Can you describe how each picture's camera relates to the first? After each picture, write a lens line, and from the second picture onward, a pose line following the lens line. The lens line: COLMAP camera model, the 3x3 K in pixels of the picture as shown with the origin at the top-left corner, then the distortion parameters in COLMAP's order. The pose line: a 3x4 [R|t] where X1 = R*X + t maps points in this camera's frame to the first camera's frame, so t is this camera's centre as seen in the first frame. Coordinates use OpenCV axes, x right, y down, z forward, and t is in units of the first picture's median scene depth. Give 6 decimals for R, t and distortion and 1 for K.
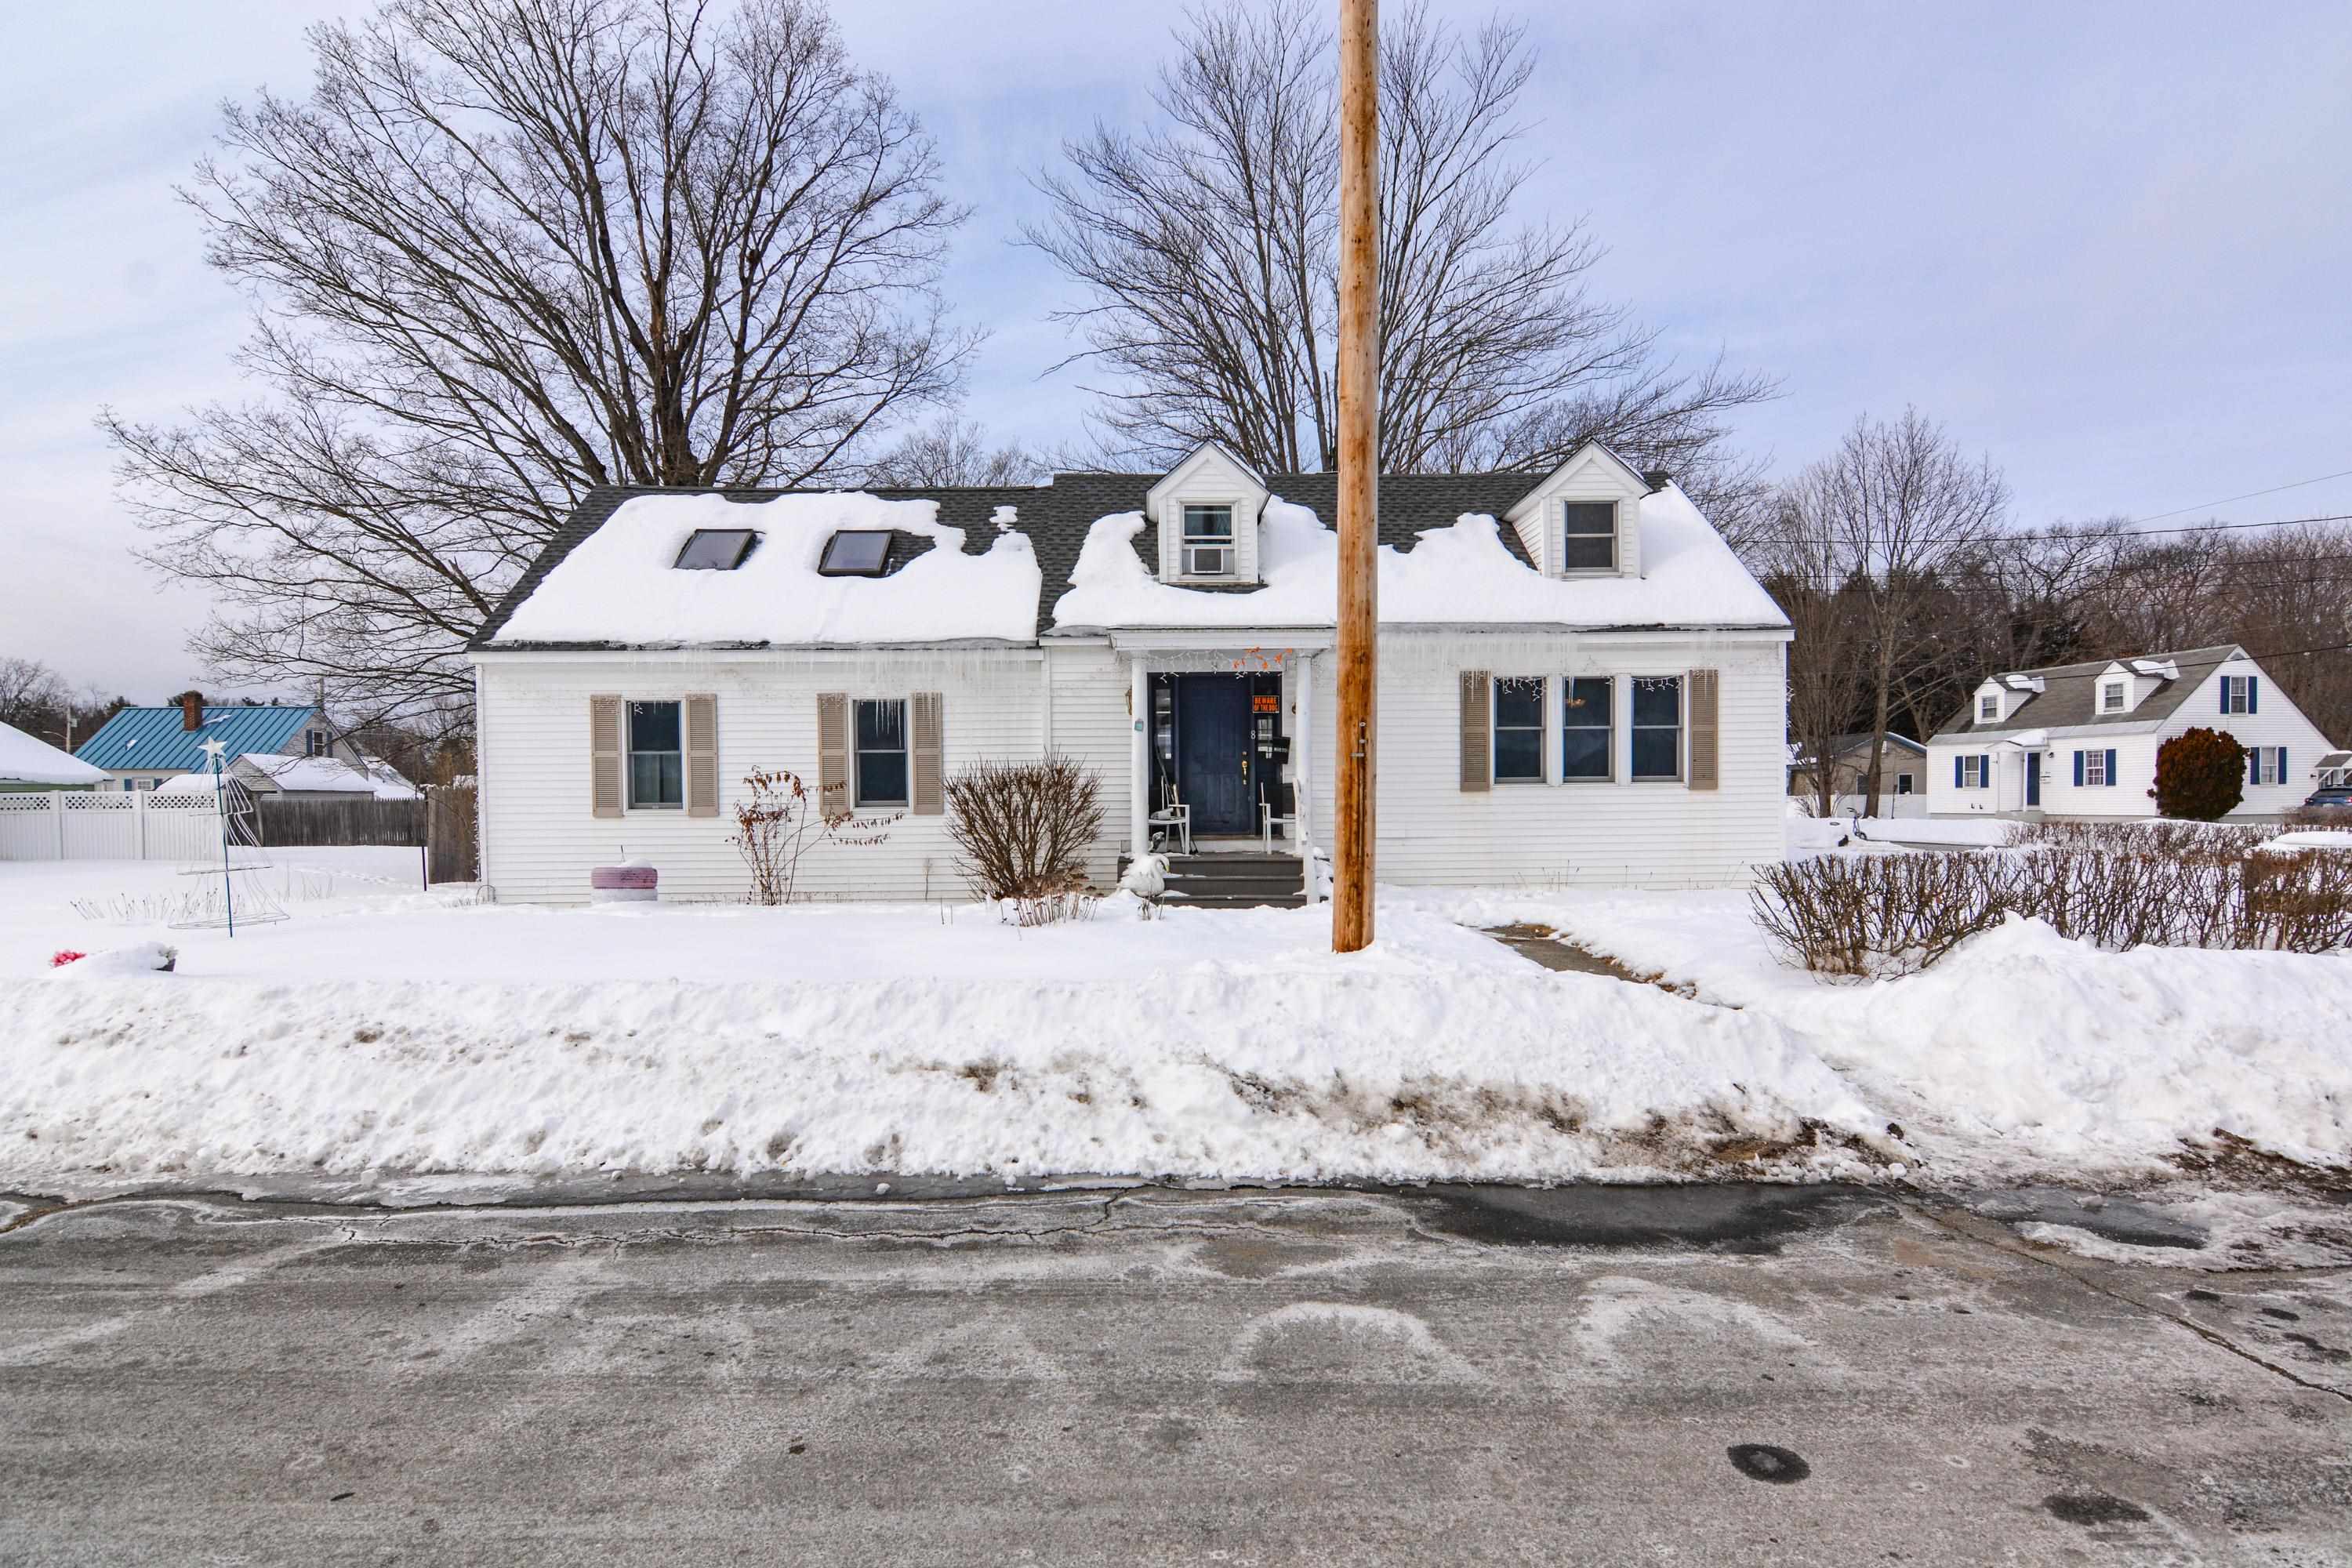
lens RADIAL K [[1145.5, 0, 1171.0], [0, 1145.5, 787.6], [0, 0, 1]] dist [0.005312, -0.010981]
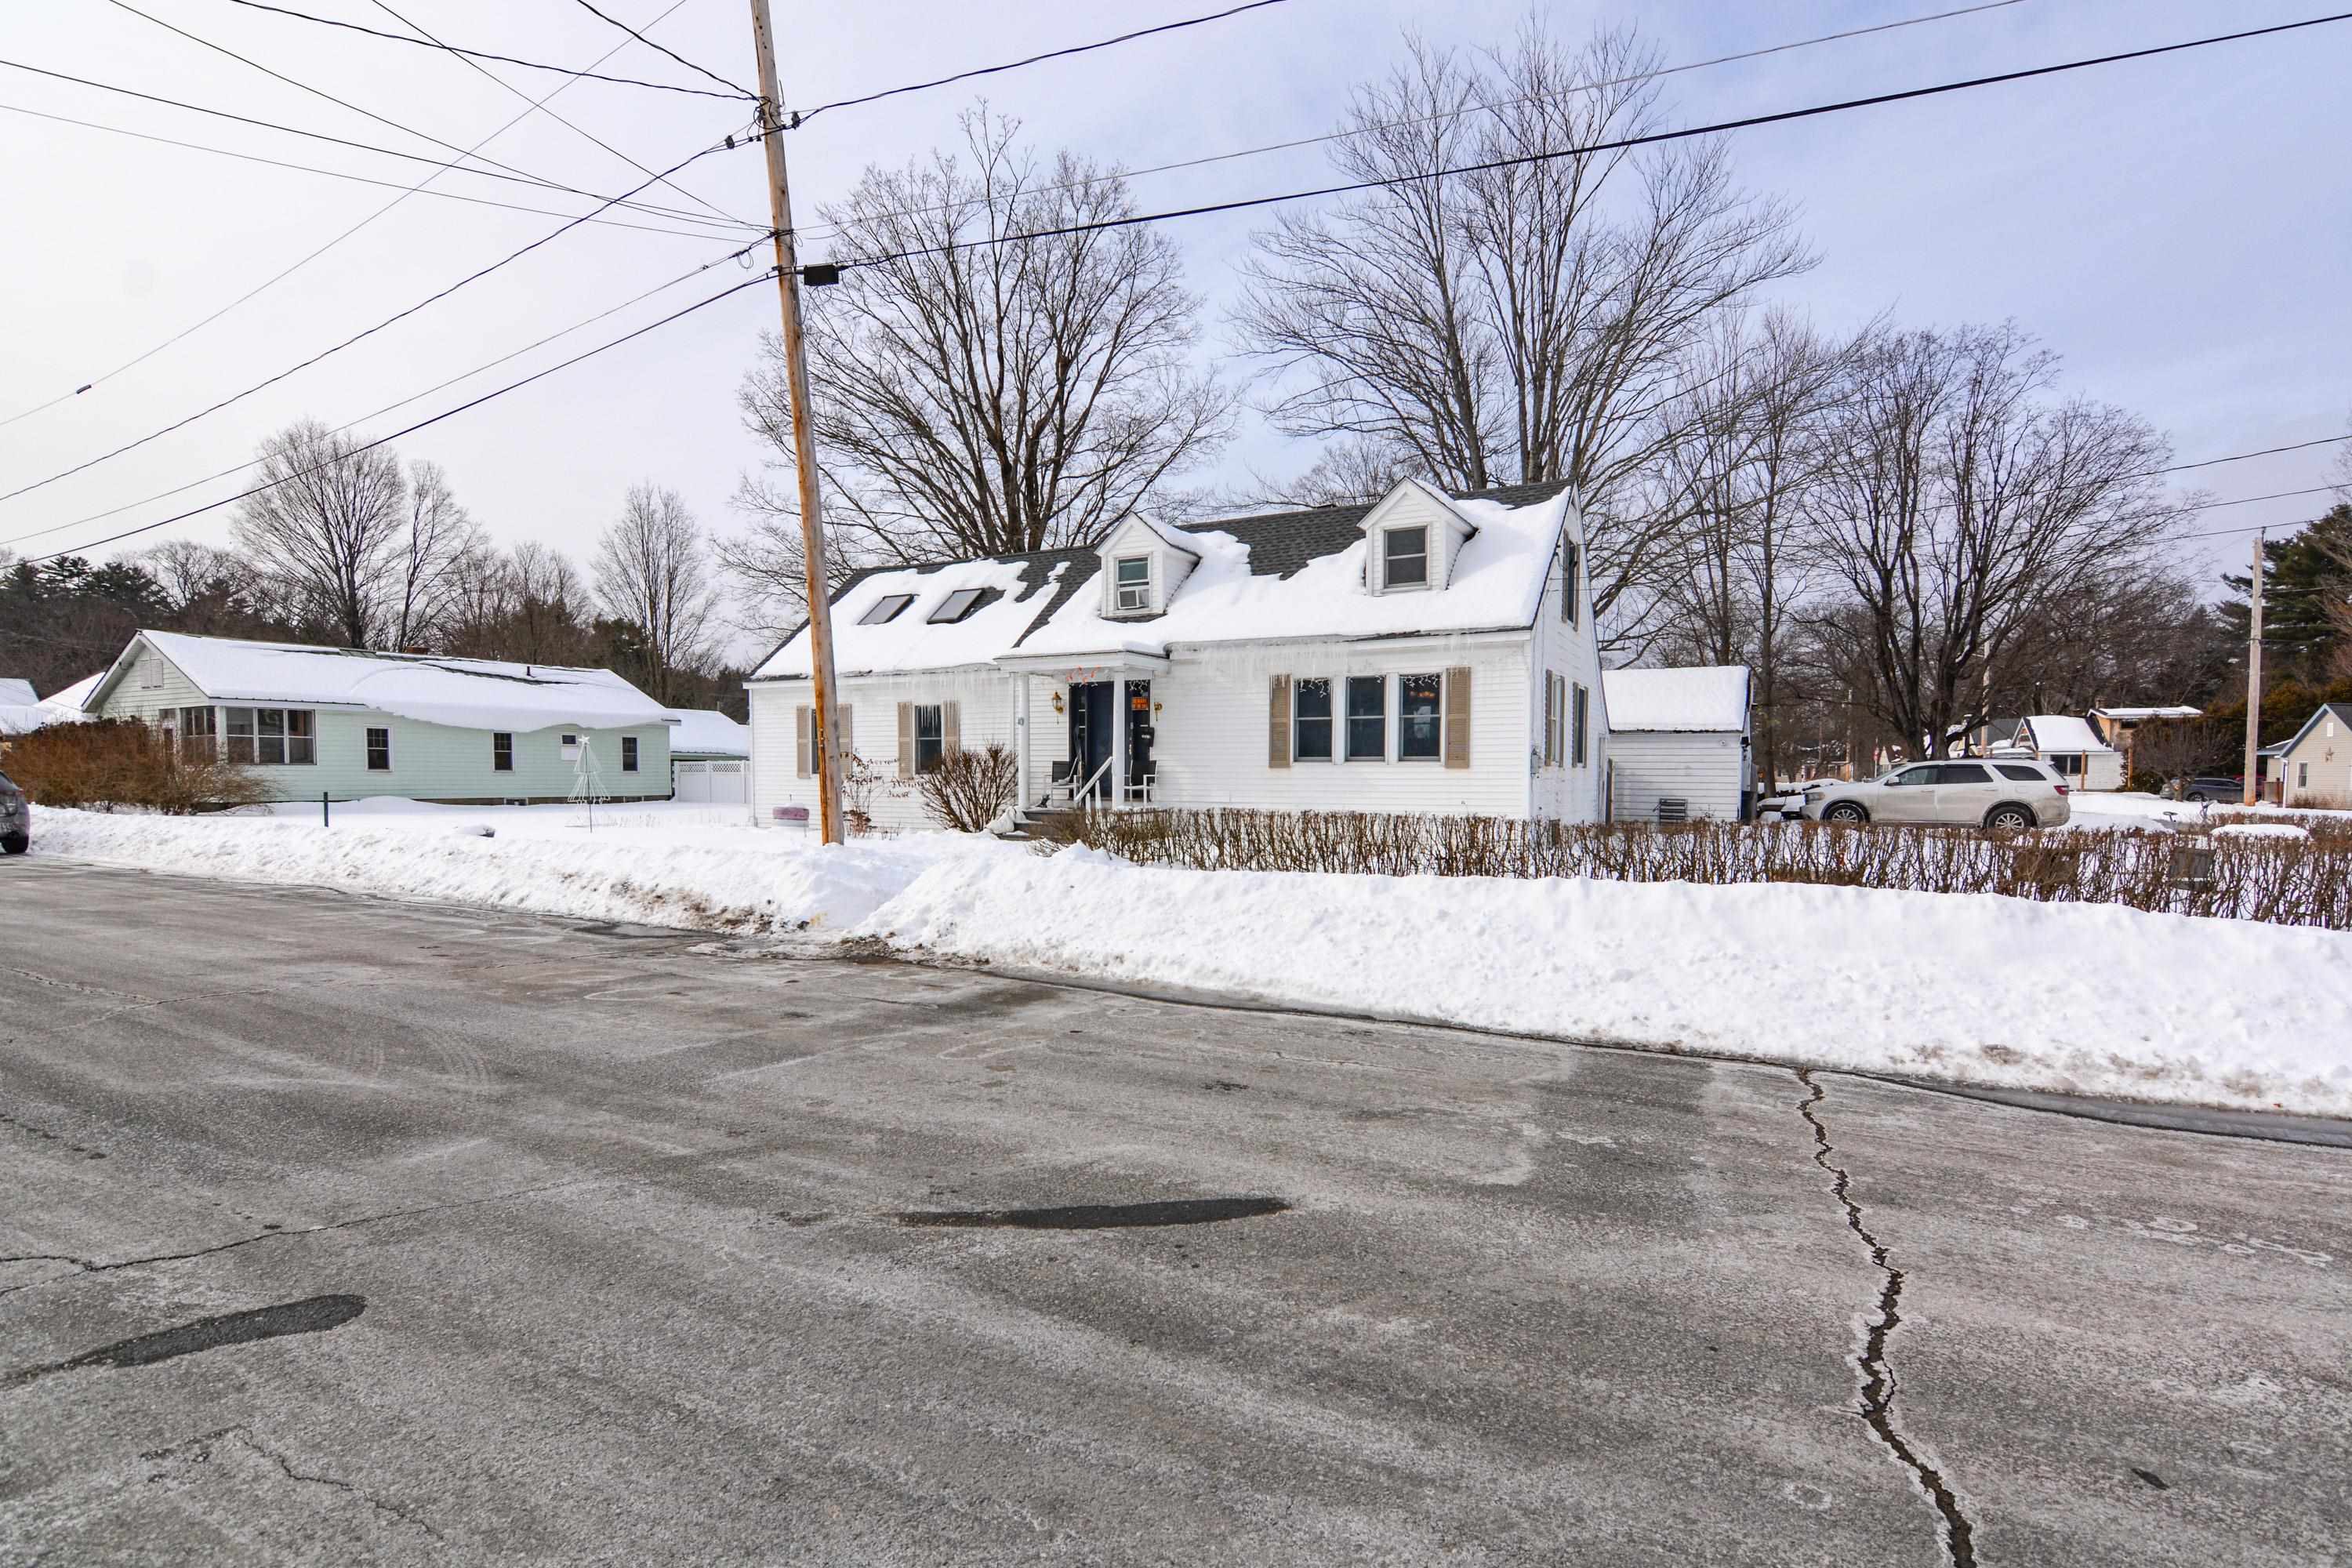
lens RADIAL K [[1145.5, 0, 1197.6], [0, 1145.5, 798.8], [0, 0, 1]] dist [0.005312, -0.010981]
pose [[0.869072, 0.021985, -0.494197, 0.823831], [-0.007327, 0.999474, 0.031577, -0.001836], [0.494632, -0.023822, 0.868776, -0.171861]]
